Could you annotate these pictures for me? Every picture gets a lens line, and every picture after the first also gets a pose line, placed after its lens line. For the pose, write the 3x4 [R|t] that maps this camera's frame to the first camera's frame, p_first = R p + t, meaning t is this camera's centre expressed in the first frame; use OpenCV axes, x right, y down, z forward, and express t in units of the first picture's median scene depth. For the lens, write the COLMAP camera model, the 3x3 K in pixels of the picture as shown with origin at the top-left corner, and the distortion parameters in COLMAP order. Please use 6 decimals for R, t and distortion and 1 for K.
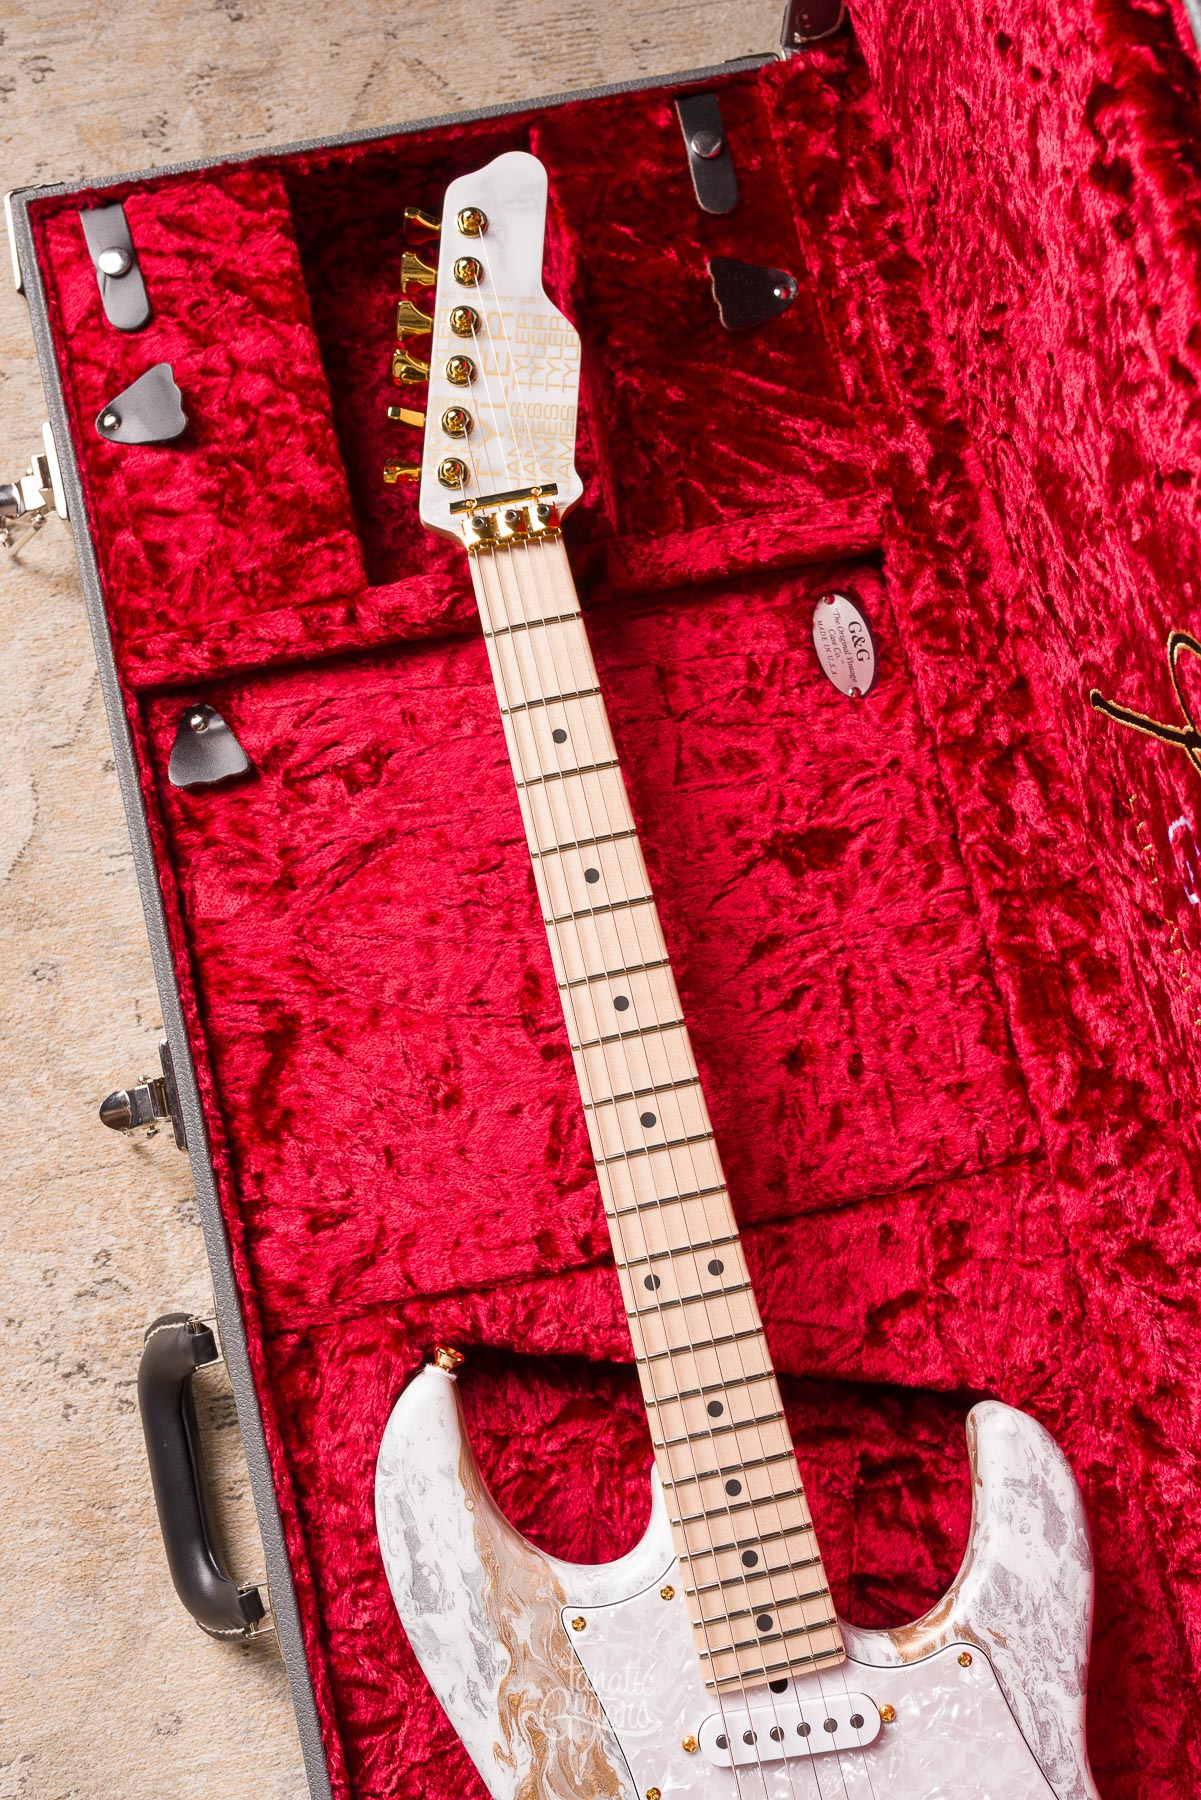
lens RADIAL K [[1745.9, 0, 600.3], [0, 1745.9, 897.1], [0, 0, 1]] dist [0.002170, -0.004334]
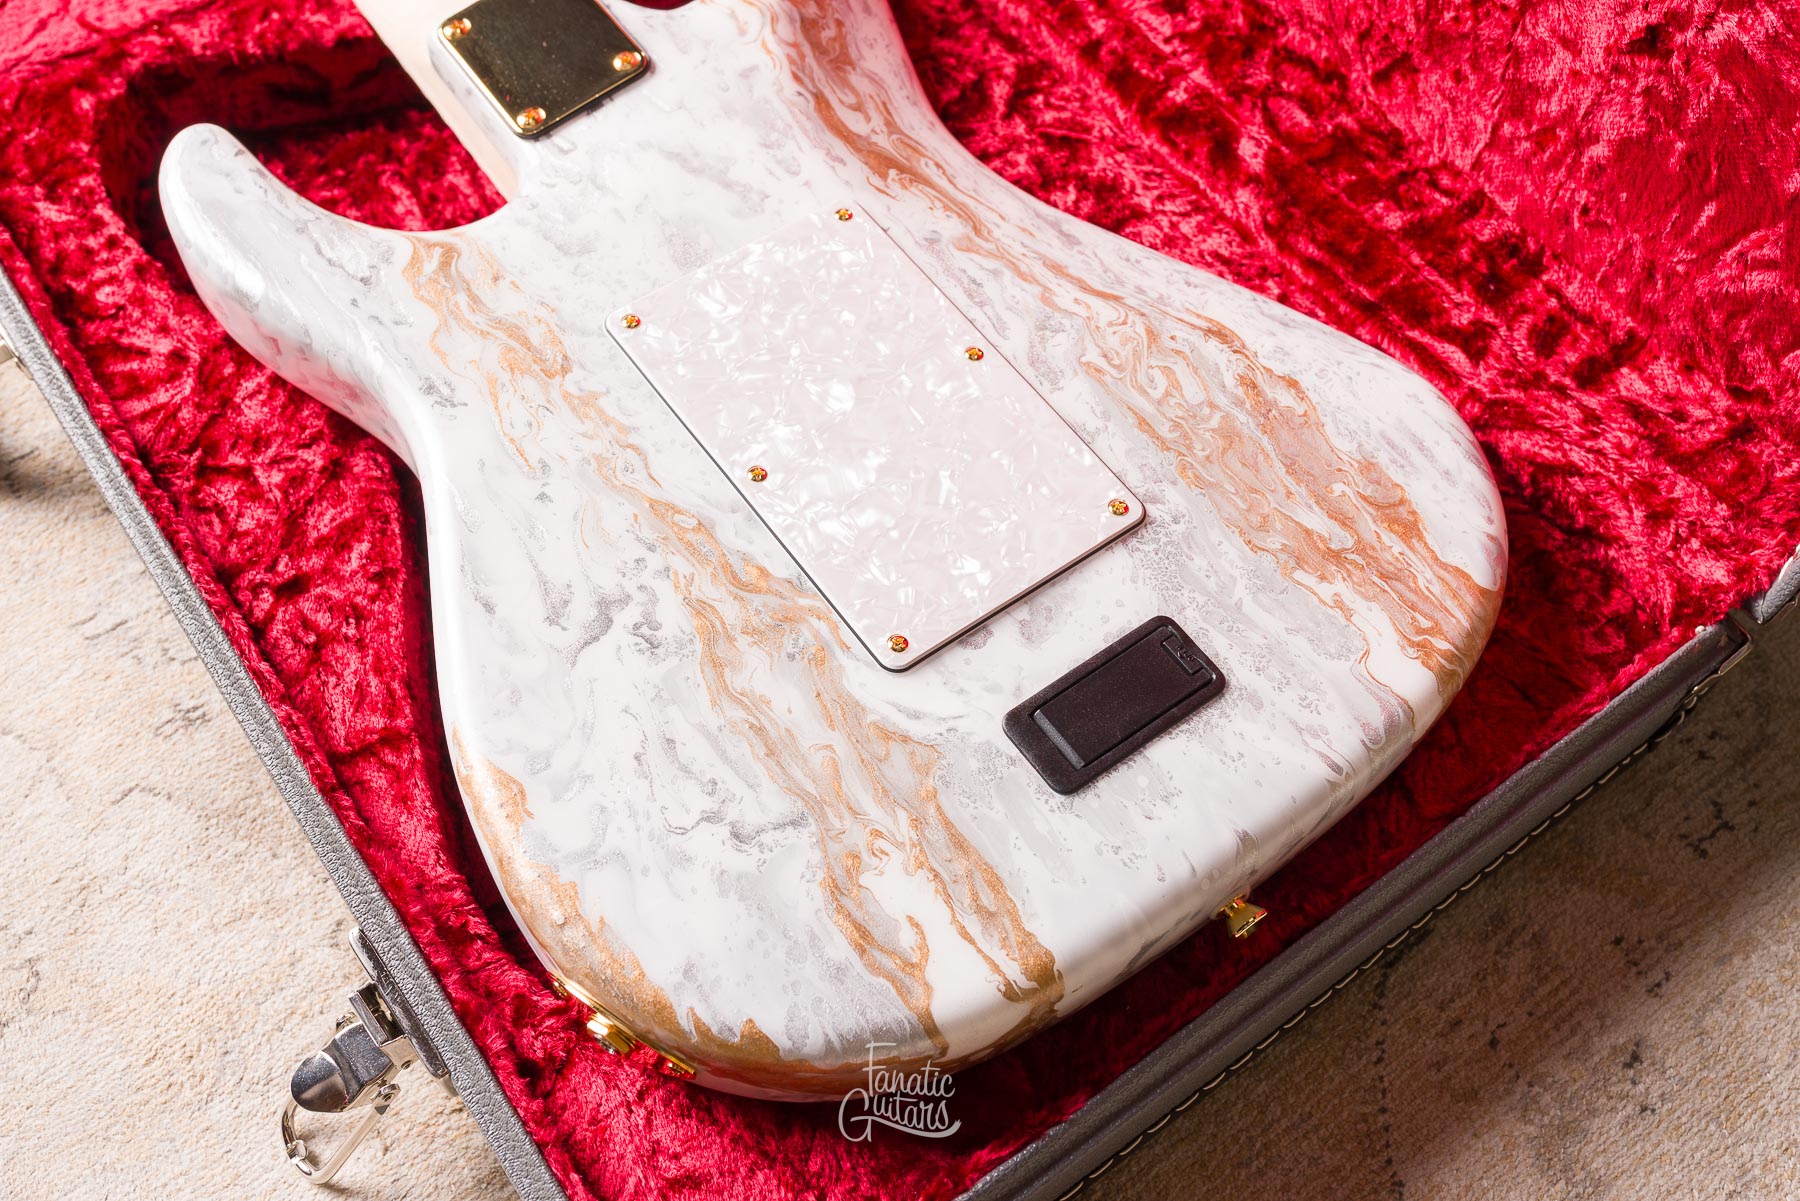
lens RADIAL K [[1752.6, 0, 898.2], [0, 1752.6, 601.6], [0, 0, 1]] dist [-0.002613, 0.000734]
pose [[0.921020, -0.346997, 0.176959, 0.006468], [0.386362, 0.871530, -0.301926, 0.830985], [-0.049457, 0.346450, 0.936764, 0.245735]]
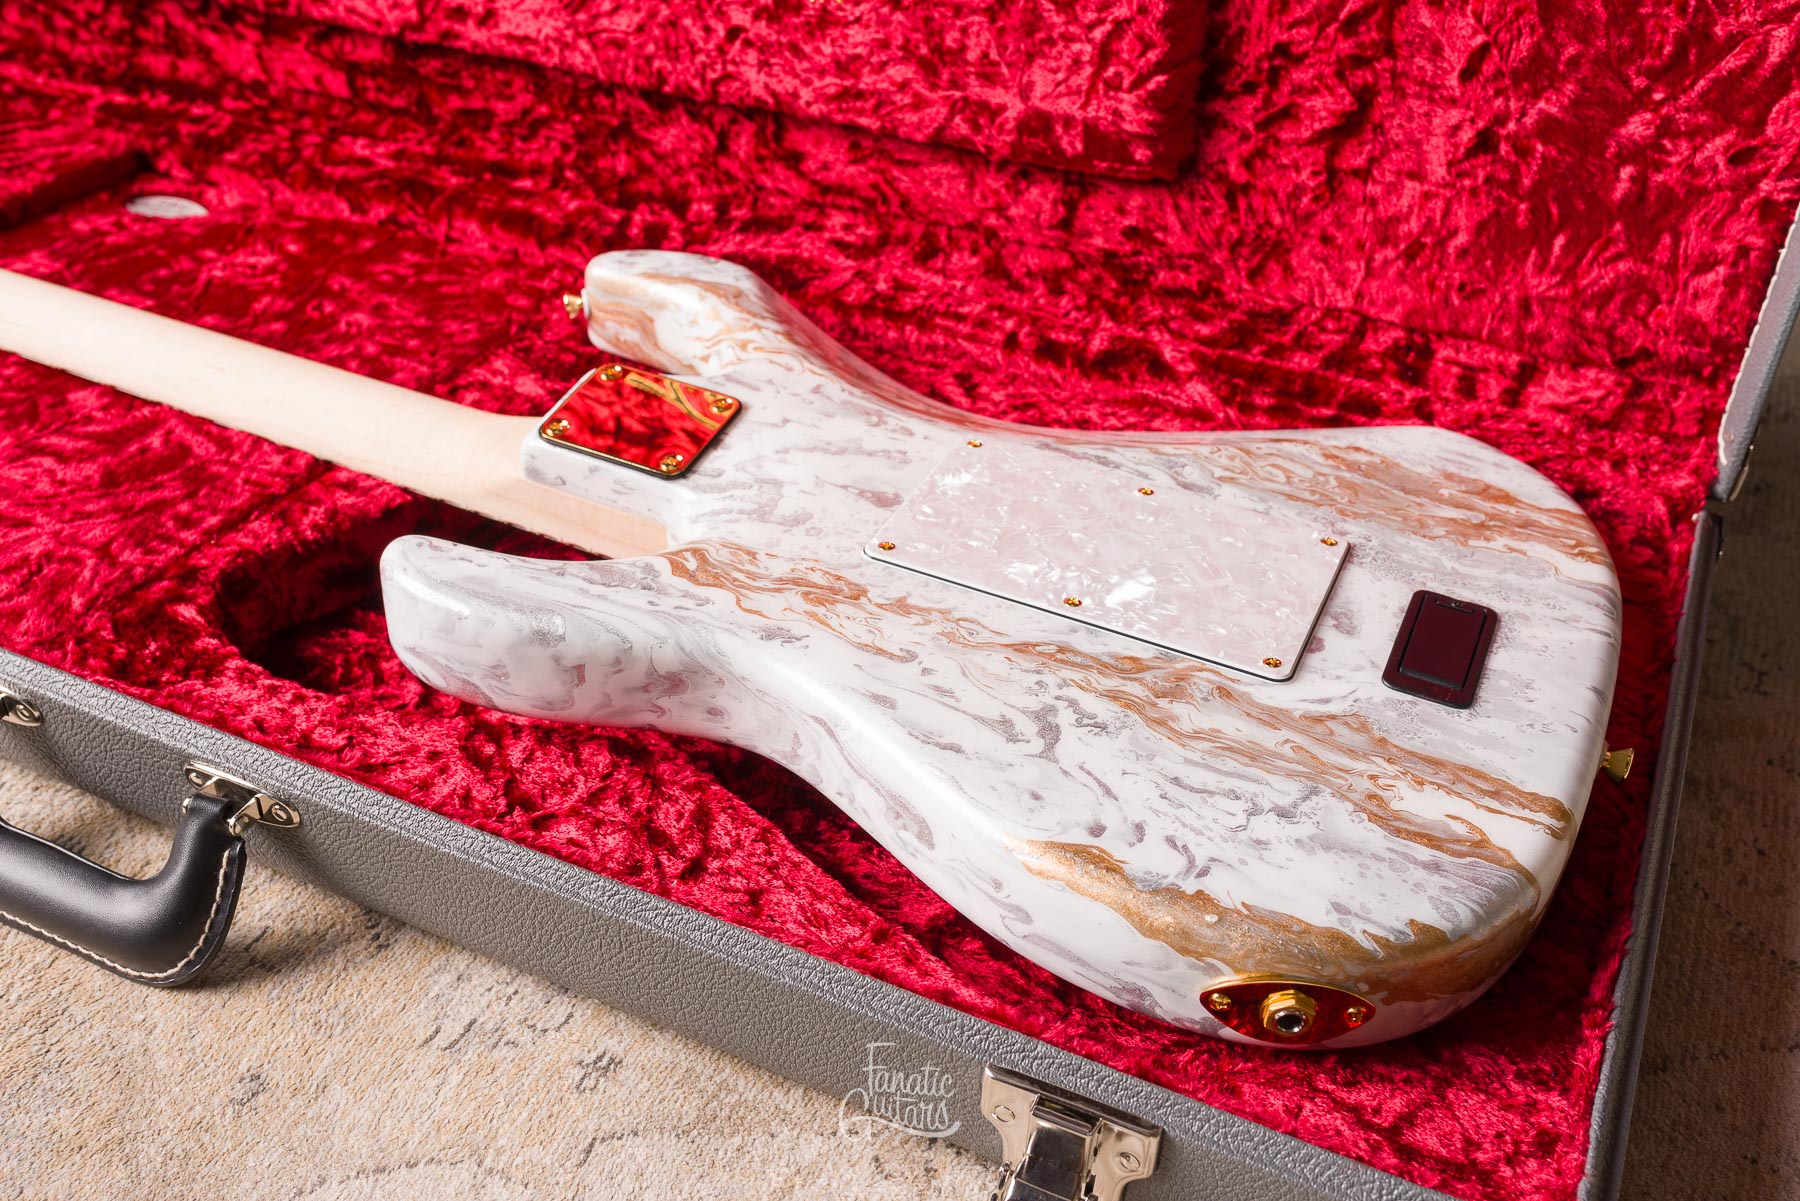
lens RADIAL K [[1752.6, 0, 898.2], [0, 1752.6, 601.6], [0, 0, 1]] dist [-0.002613, 0.000734]
pose [[0.618072, -0.494248, 0.611316, -0.398506], [0.773662, 0.520335, -0.361522, 0.788513], [-0.139407, 0.696398, 0.703985, 0.319572]]
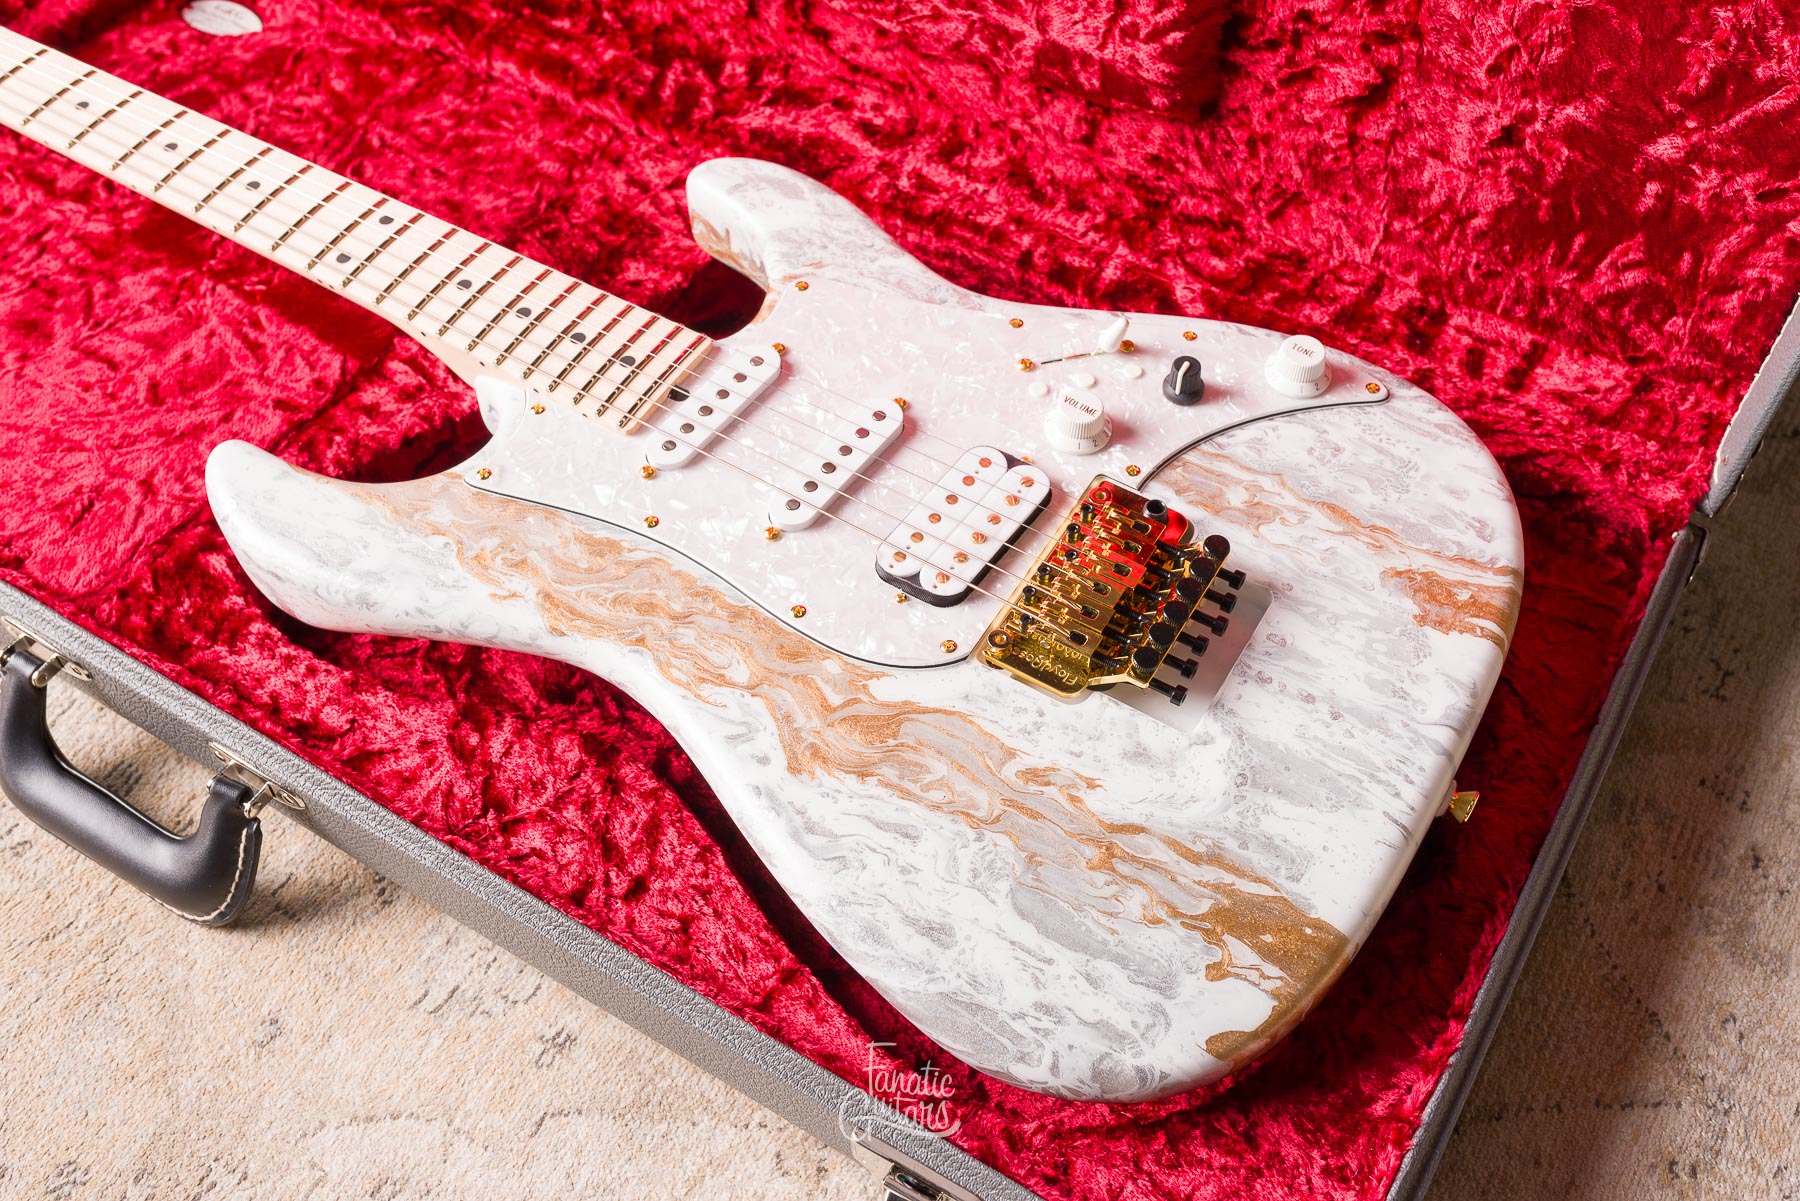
lens RADIAL K [[1745.9, 0, 897.1], [0, 1745.9, 597.9], [0, 0, 1]] dist [0.002170, -0.004334]
pose [[0.700441, -0.601547, 0.384089, -0.221494], [0.708258, 0.652246, -0.270084, 0.740019], [-0.088053, 0.461212, 0.882910, 0.136332]]
